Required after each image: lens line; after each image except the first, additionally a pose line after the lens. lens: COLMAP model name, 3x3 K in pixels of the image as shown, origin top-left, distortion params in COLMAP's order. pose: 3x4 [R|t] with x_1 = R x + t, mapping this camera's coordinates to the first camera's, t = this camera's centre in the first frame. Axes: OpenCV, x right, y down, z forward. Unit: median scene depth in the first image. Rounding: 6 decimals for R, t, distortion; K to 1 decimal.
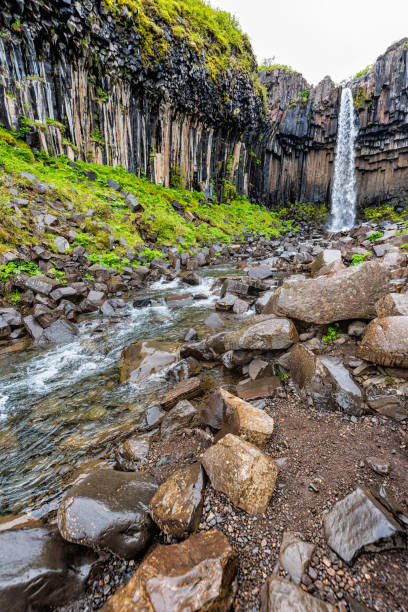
lens RADIAL K [[251.0, 0, 204.0], [0, 251.0, 313.9], [0, 0, 1]] dist [0.008038, -0.001743]
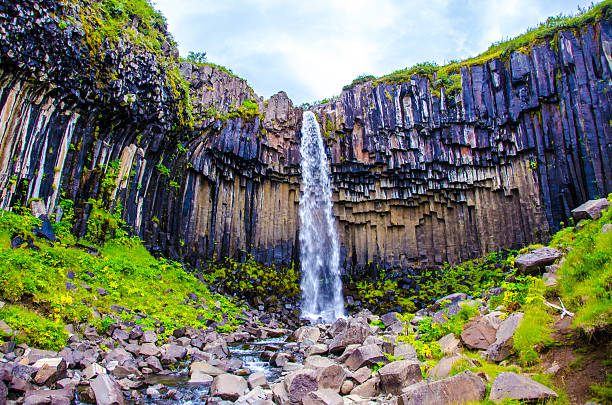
lens RADIAL K [[487.3, 0, 304.9], [0, 487.3, 196.5], [0, 0, 1]] dist [-0.151812, 0.115001]
pose [[0.910618, 0.141667, 0.388207, 0.086455], [0.075417, 0.866657, -0.493171, -0.057383], [-0.406309, 0.478368, 0.778510, 0.108325]]
